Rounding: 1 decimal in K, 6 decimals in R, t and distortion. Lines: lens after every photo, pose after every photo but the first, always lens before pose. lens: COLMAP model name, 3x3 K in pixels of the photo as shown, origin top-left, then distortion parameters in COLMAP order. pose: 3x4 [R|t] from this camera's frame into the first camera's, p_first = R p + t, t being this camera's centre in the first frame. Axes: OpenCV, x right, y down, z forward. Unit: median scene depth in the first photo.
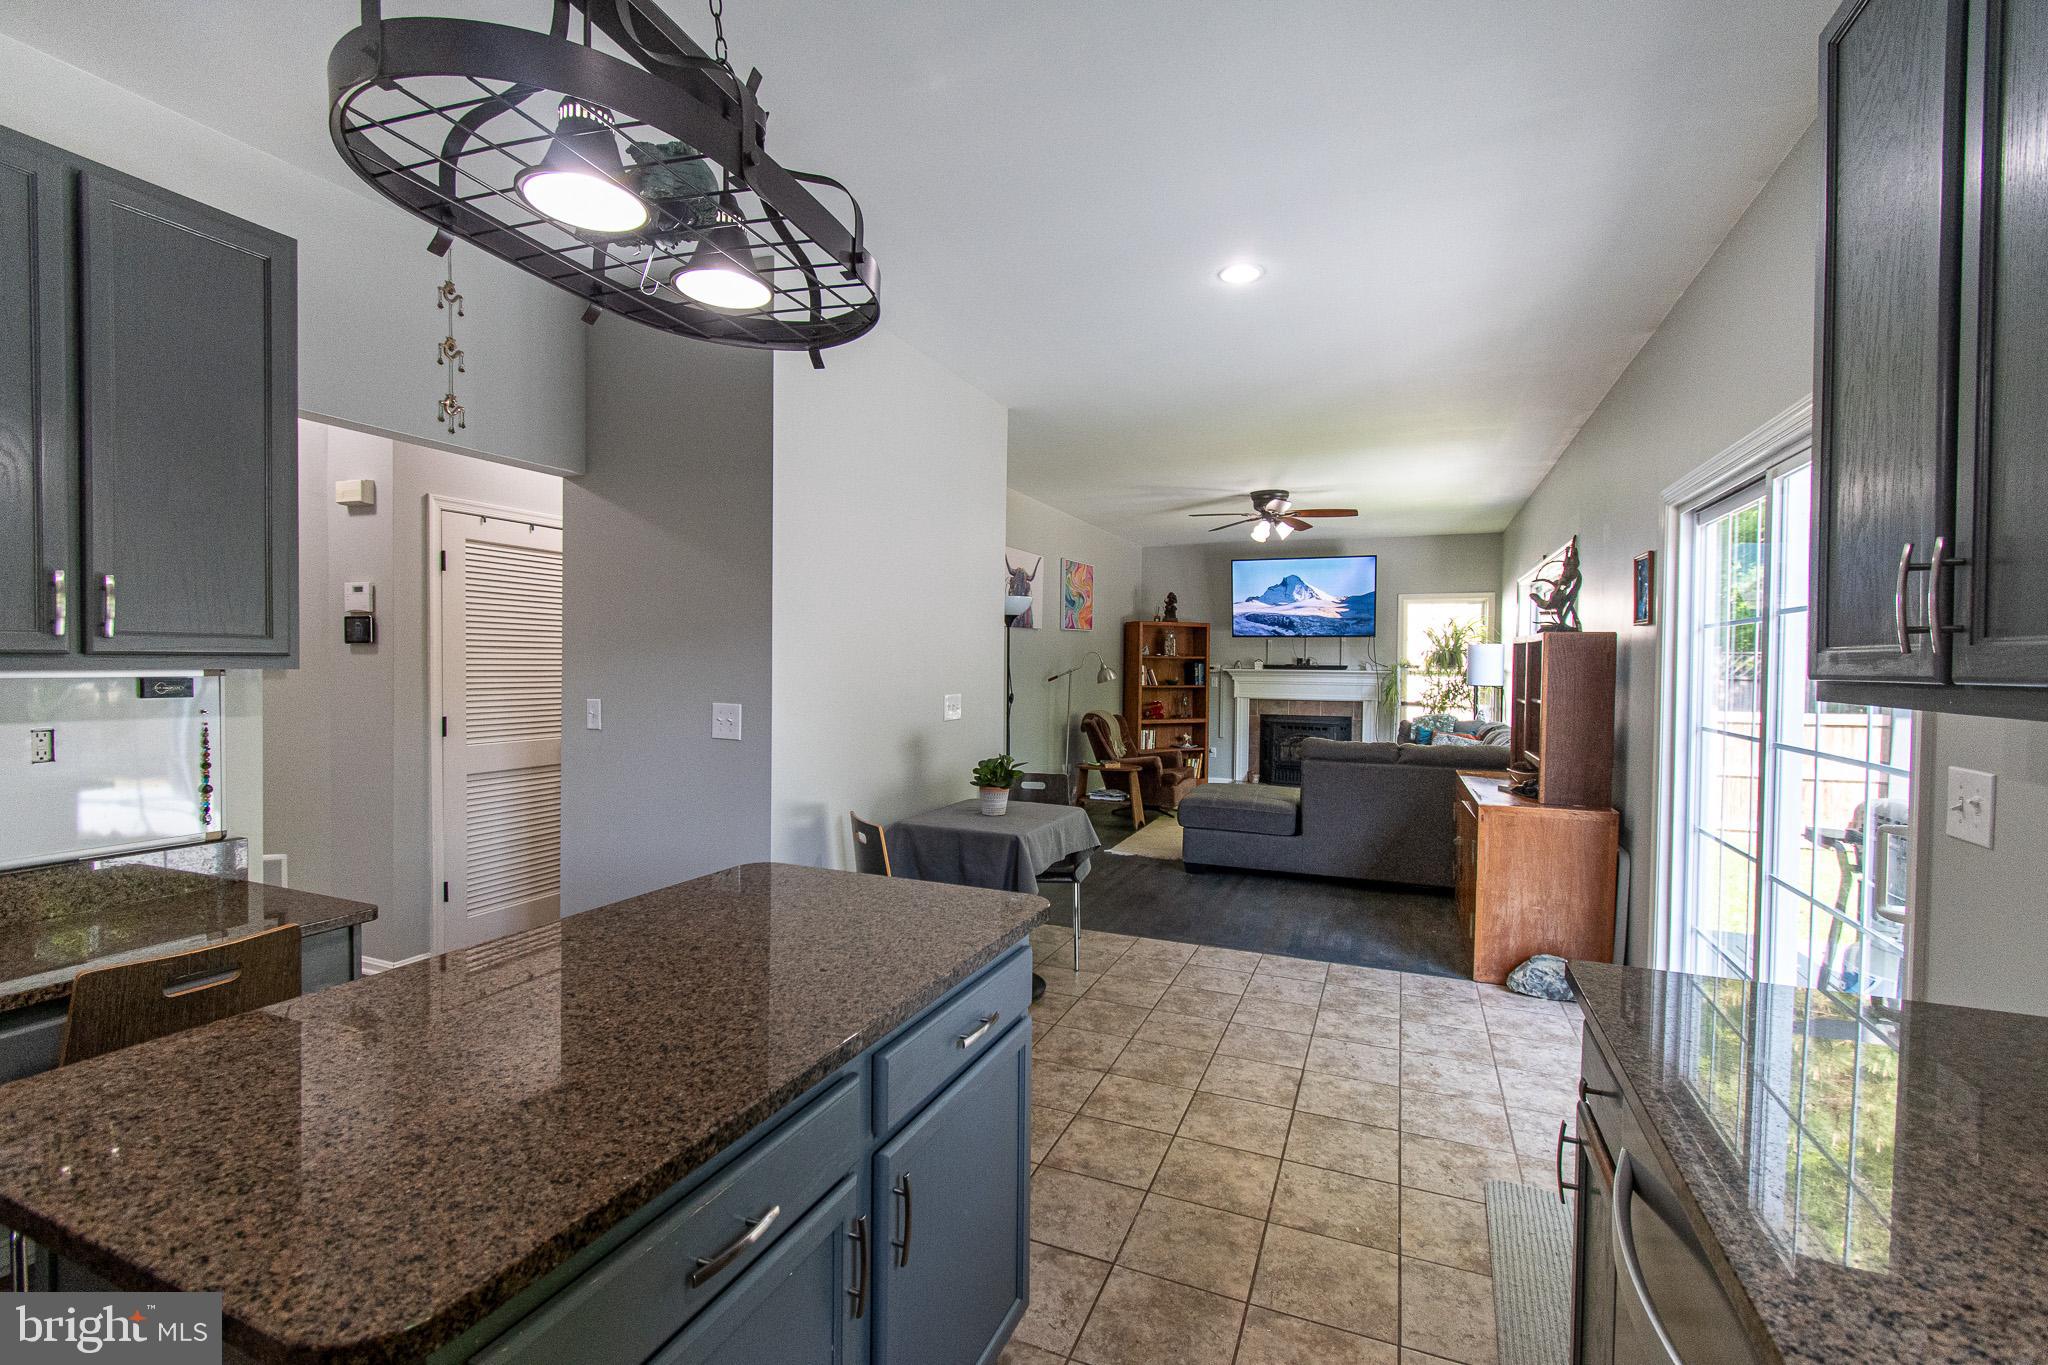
lens RADIAL K [[892.9, 0, 1026.2], [0, 892.9, 679.0], [0, 0, 1]] dist [0.001067, -0.000933]
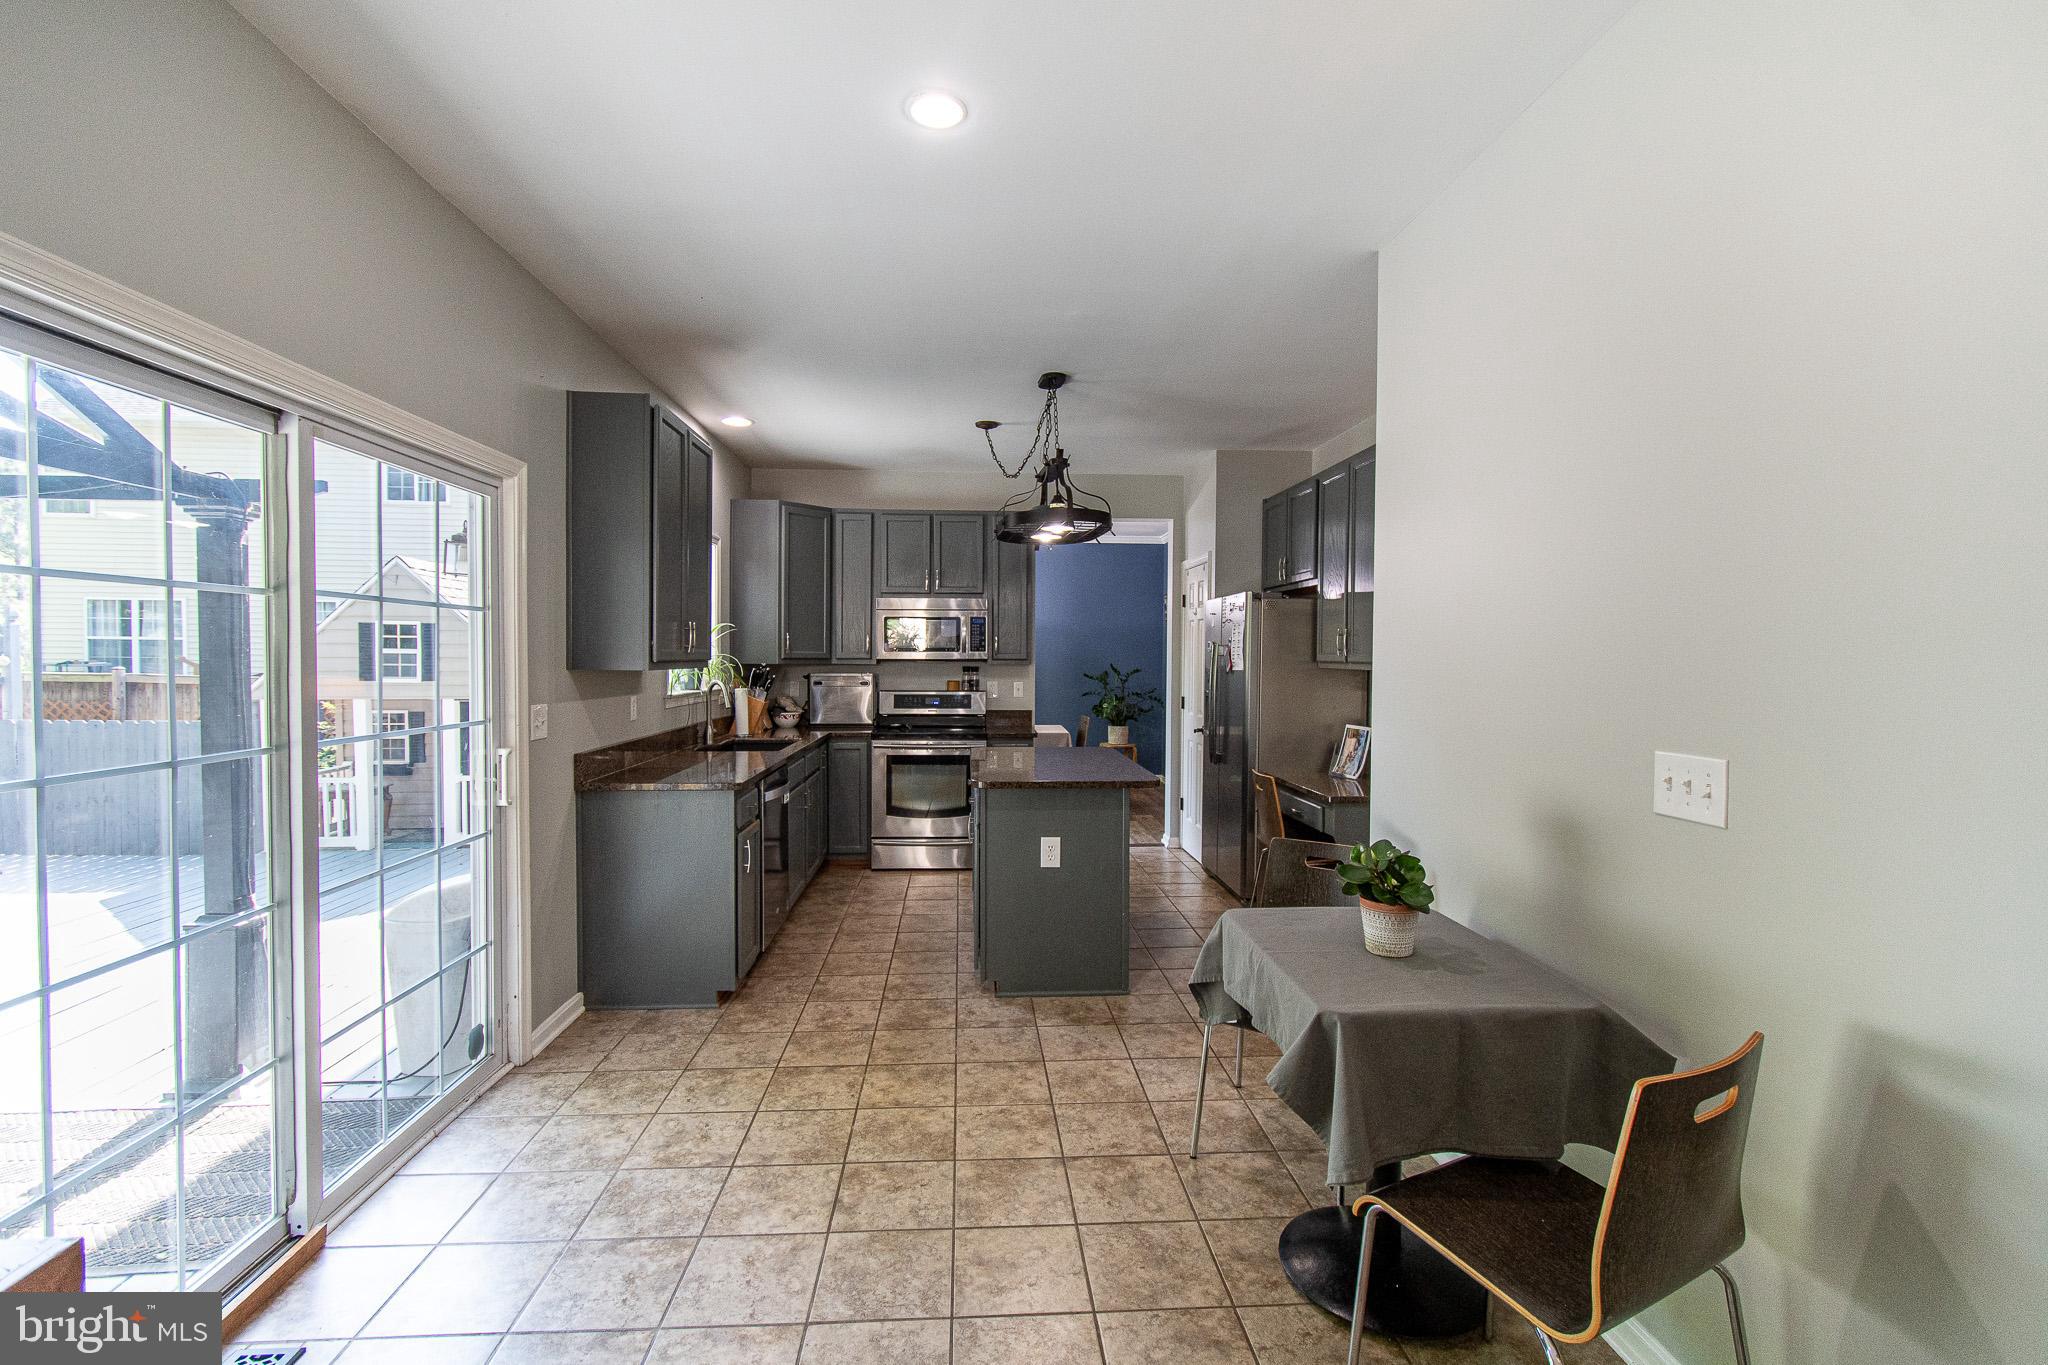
lens RADIAL K [[892.9, 0, 1024.1], [0, 892.9, 681.4], [0, 0, 1]] dist [0.001067, -0.000933]
pose [[-0.892493, -0.002832, -0.451051, 0.476995], [-0.022352, 0.999029, 0.037954, -0.030832], [0.450506, 0.043955, -0.891691, 1.629995]]
